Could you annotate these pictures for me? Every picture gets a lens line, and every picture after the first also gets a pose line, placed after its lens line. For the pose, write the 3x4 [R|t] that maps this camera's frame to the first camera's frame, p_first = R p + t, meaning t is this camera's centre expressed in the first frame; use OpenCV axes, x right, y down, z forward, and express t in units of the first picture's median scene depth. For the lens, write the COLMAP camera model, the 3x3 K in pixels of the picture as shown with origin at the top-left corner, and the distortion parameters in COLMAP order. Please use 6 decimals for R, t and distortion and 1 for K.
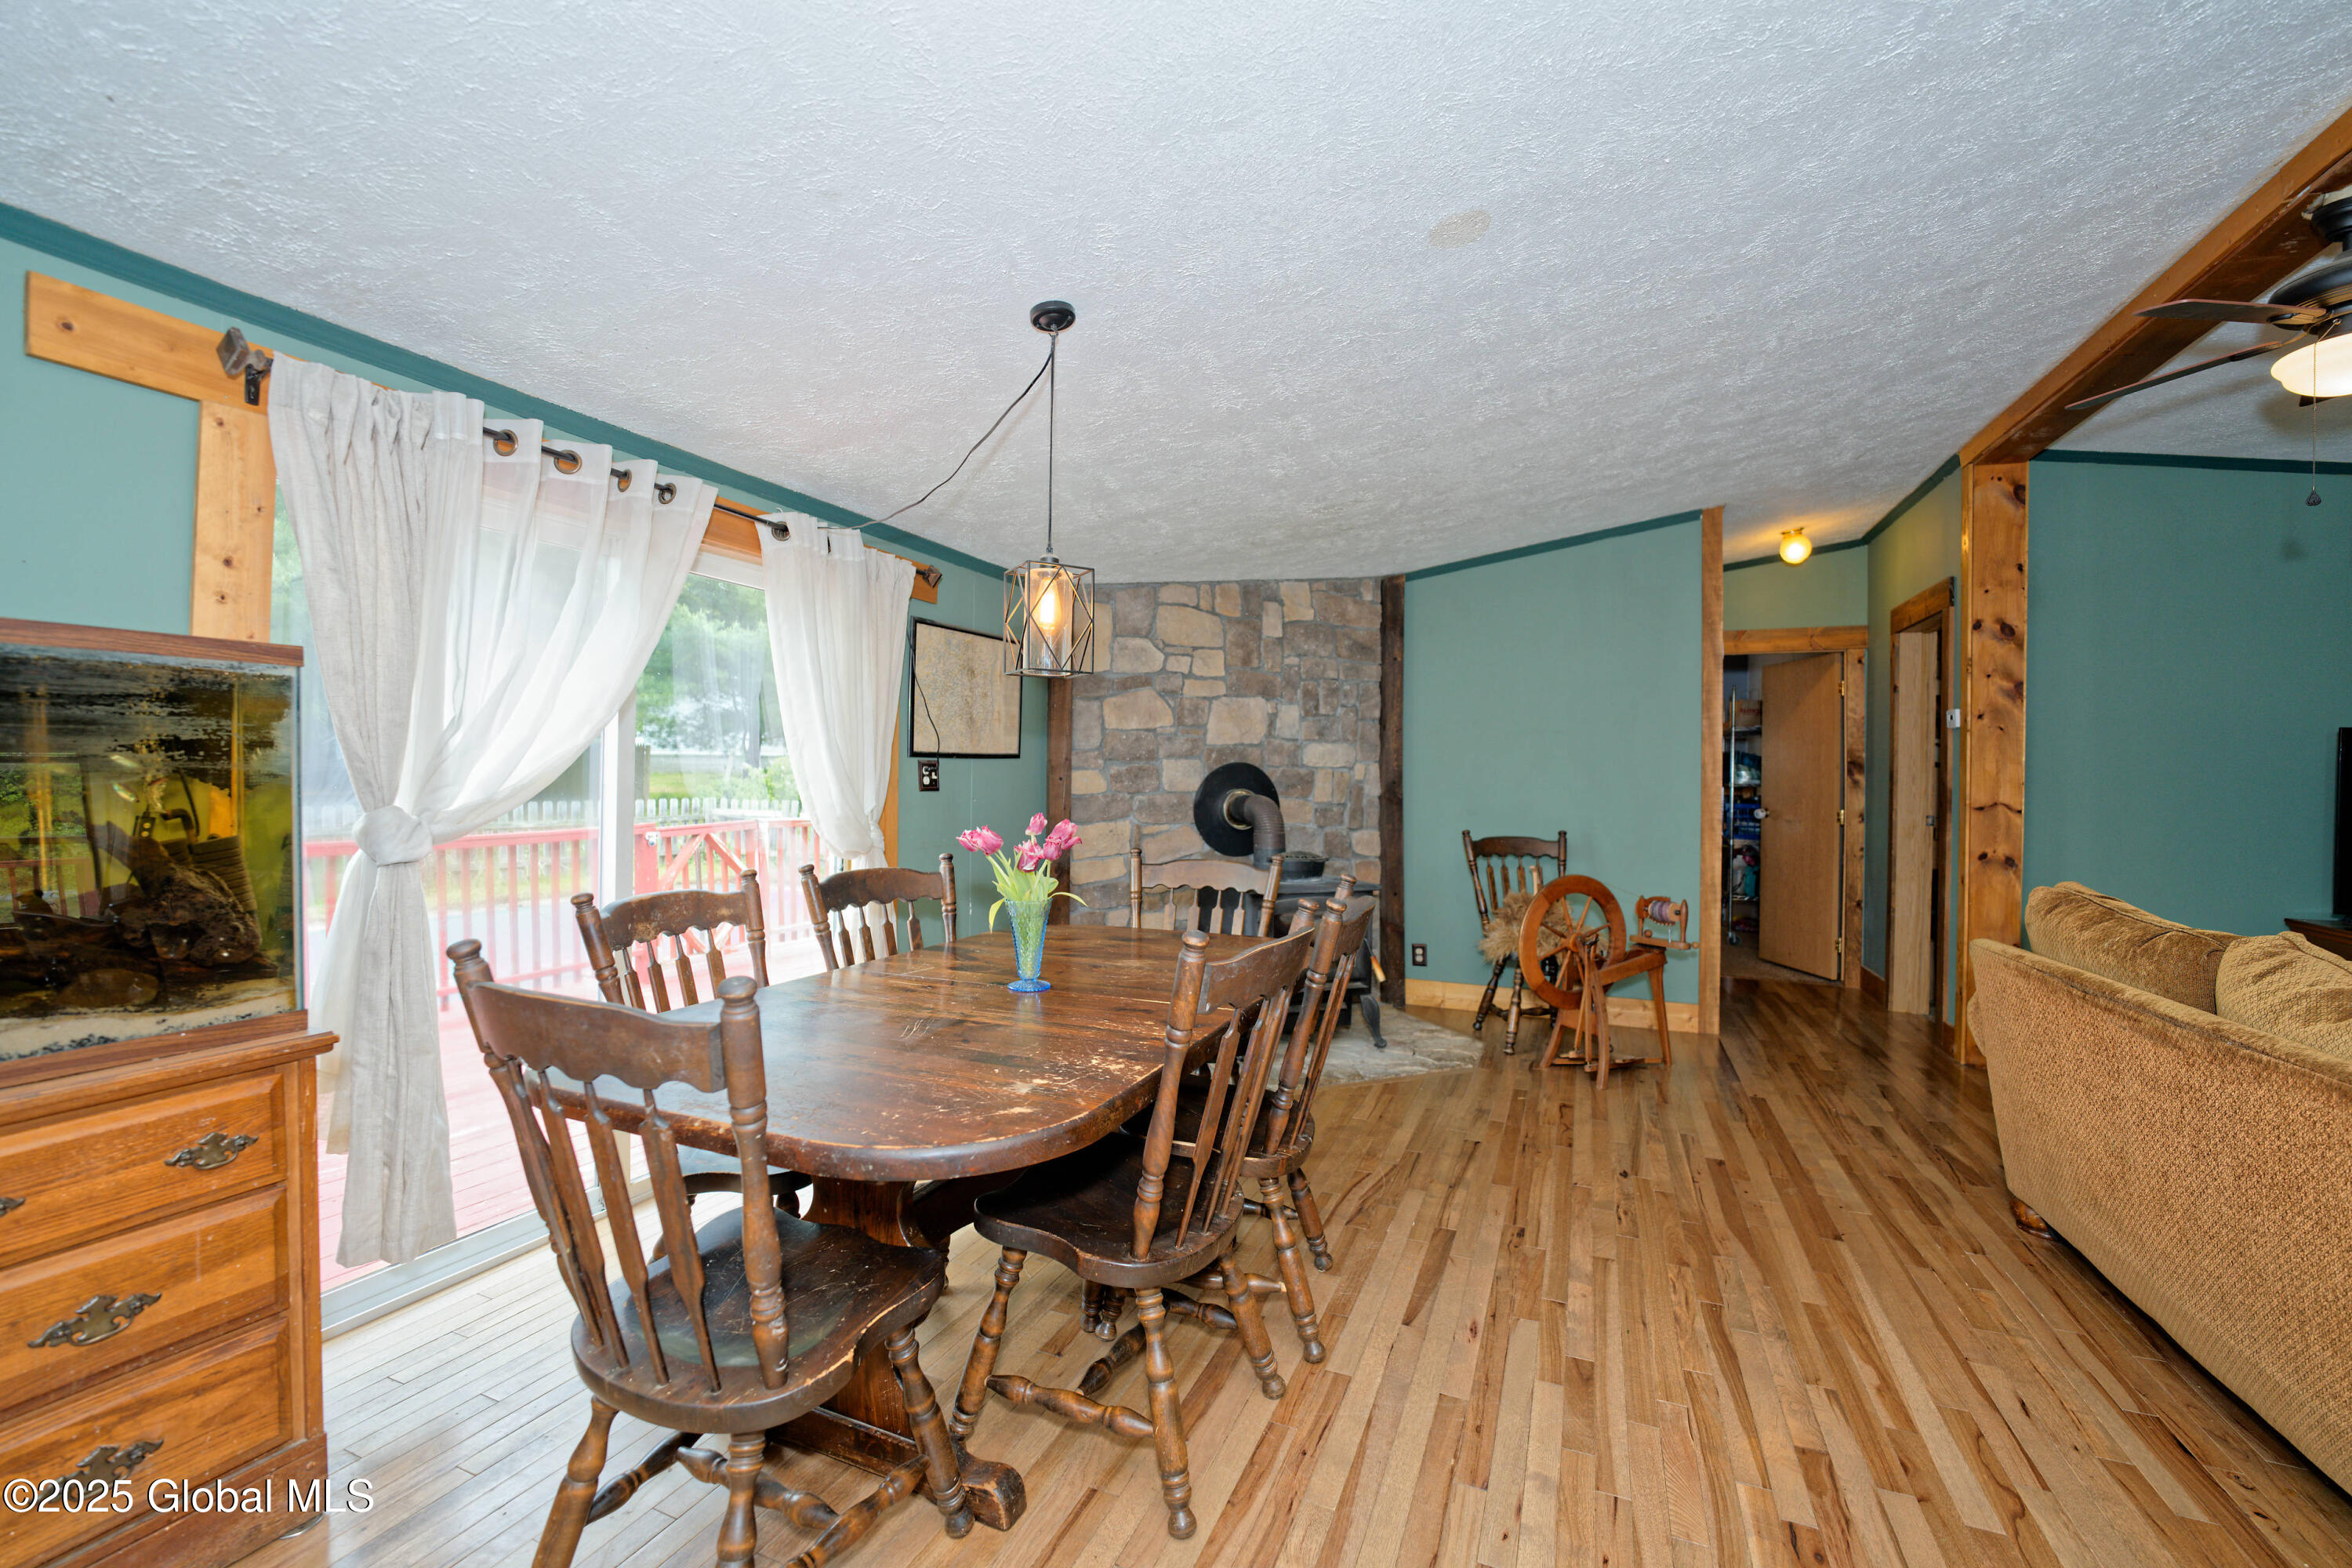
lens RADIAL K [[969.1, 0, 1176.0], [0, 969.1, 784.0], [0, 0, 1]] dist [-0.022033, 0.000119]
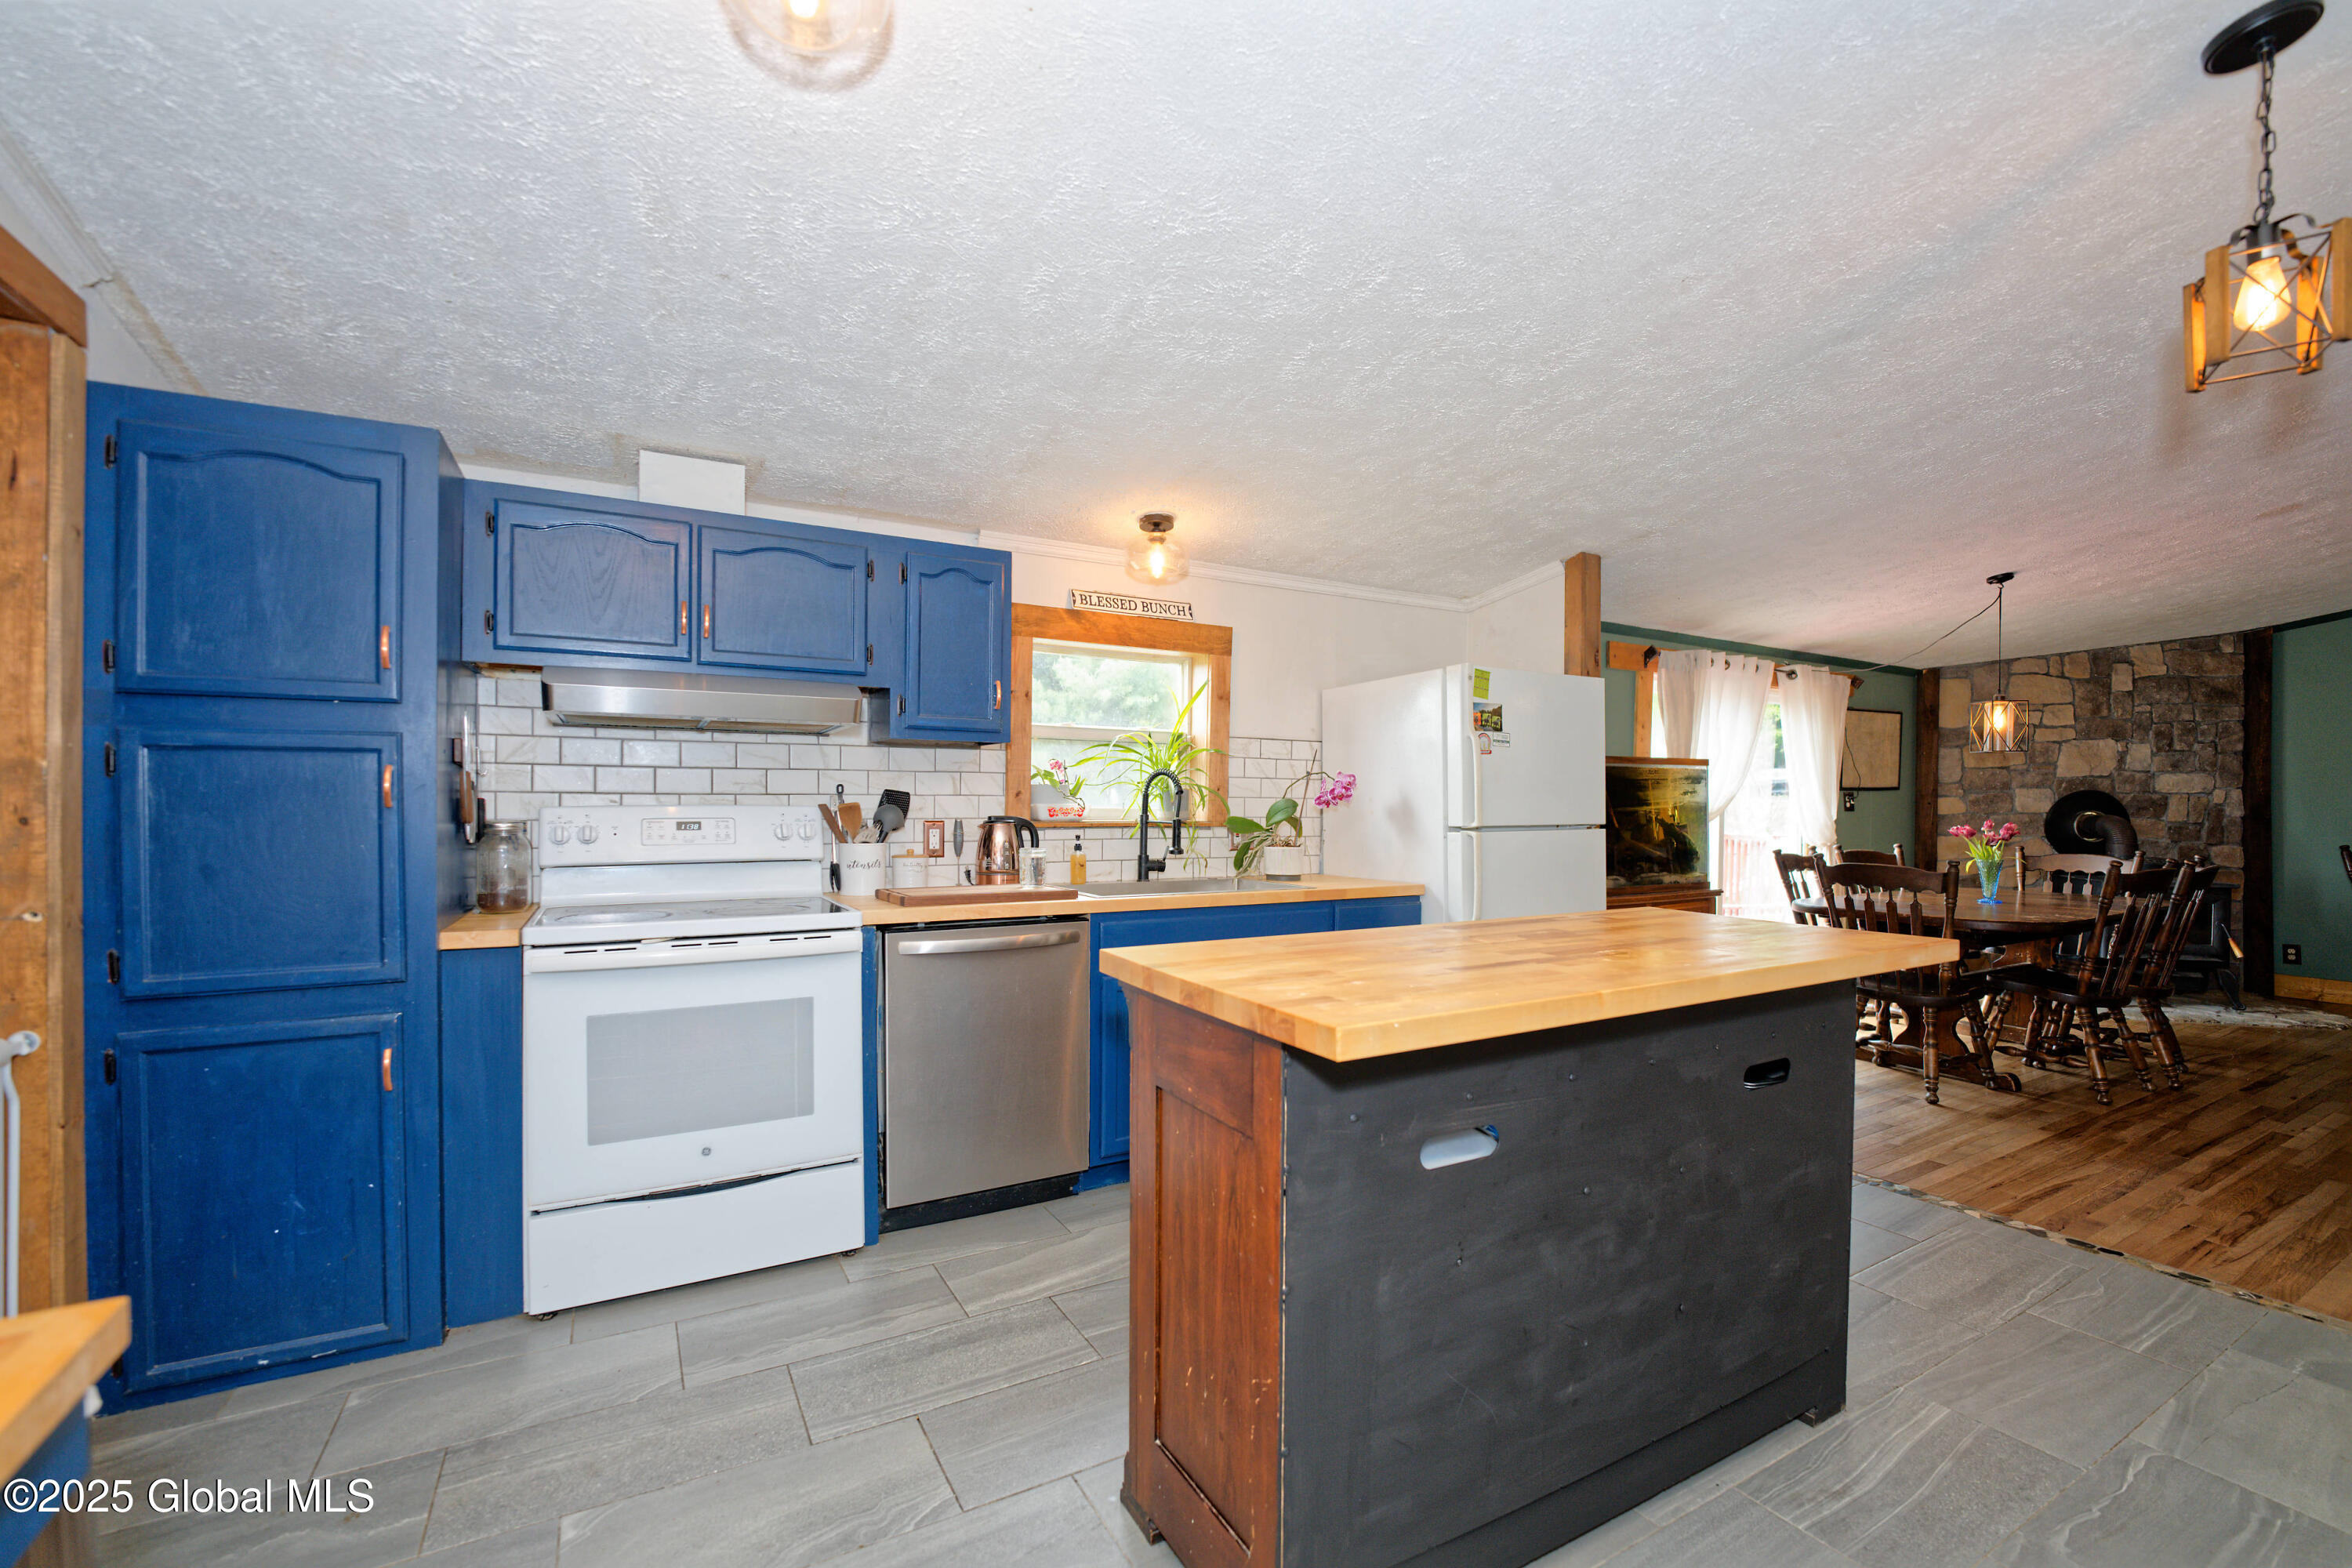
lens RADIAL K [[987.0, 0, 1178.6], [0, 987.0, 809.7], [0, 0, 1]] dist [-0.015885, 0.000398]
pose [[0.800080, -0.002193, -0.599889, -0.132198], [-0.000097, 0.999993, -0.003785, 0.009174], [0.599893, 0.003087, 0.800074, -0.799150]]
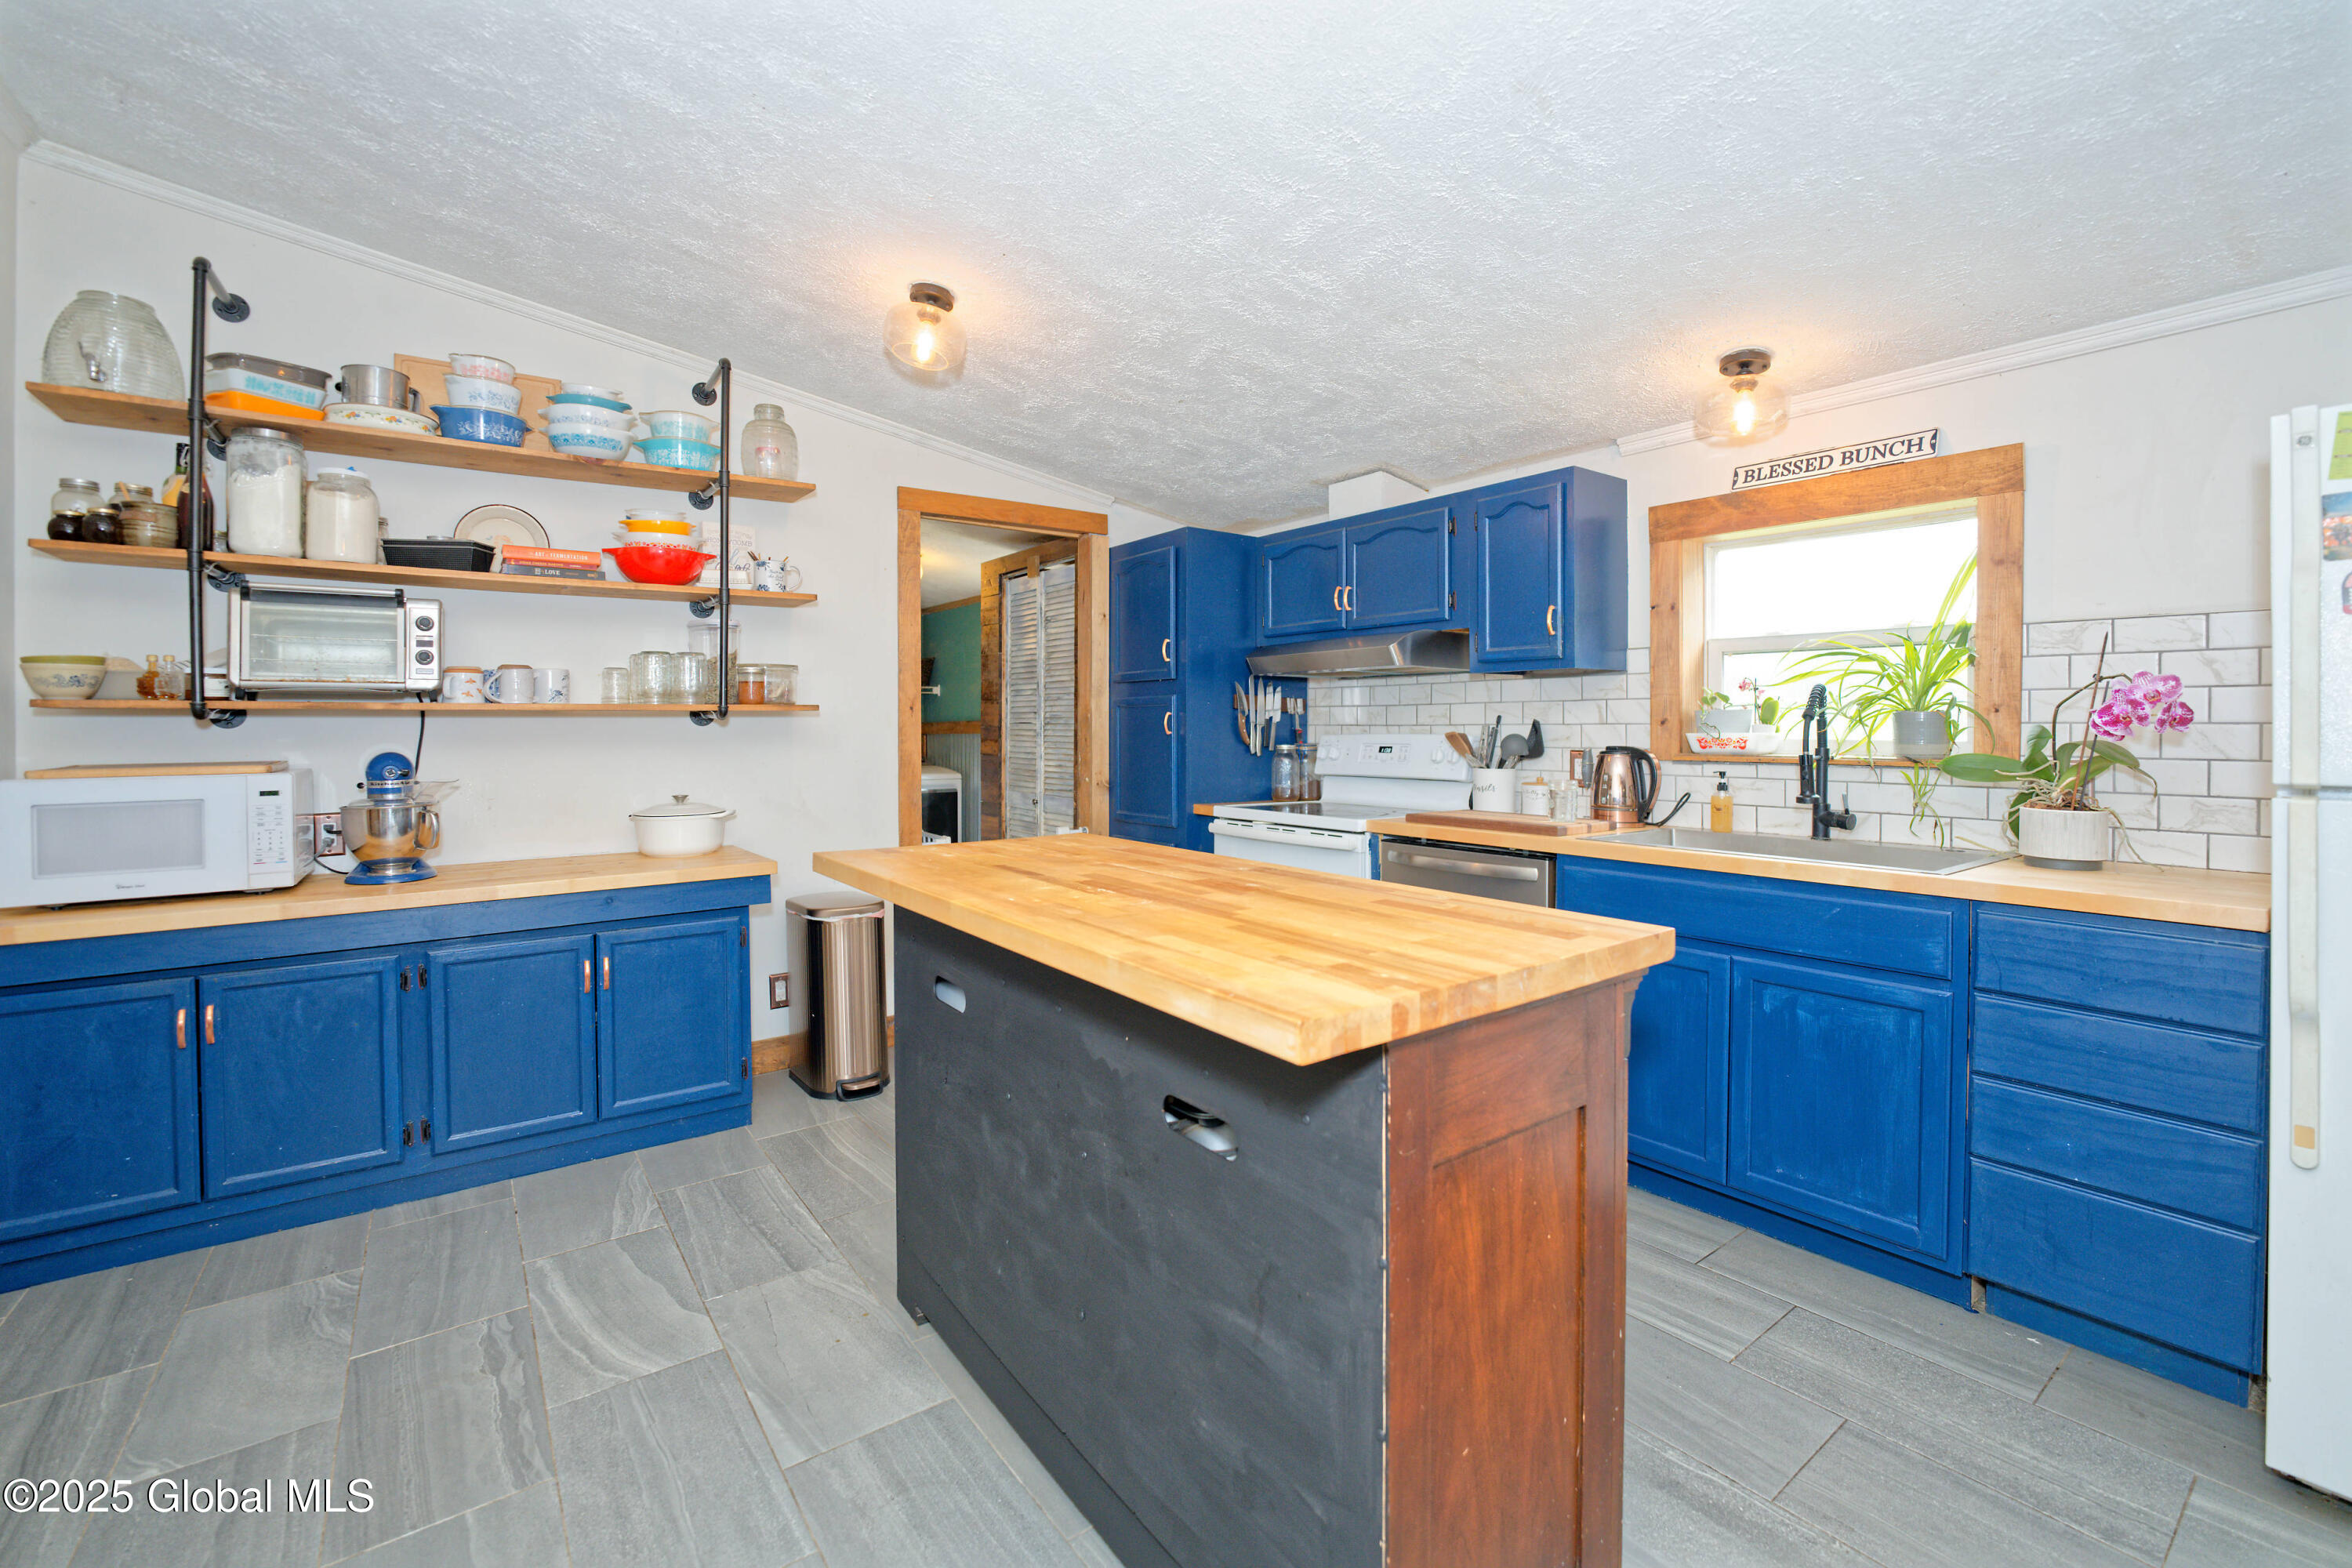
lens RADIAL K [[1001.7, 0, 1179.8], [0, 1001.7, 732.4], [0, 0, 1]] dist [-0.028728, -0.000310]
pose [[-0.500026, -0.007872, -0.865974, 0.051934], [-0.010857, 0.999937, -0.002820, 0.006841], [0.865942, 0.007992, -0.500080, -0.237621]]
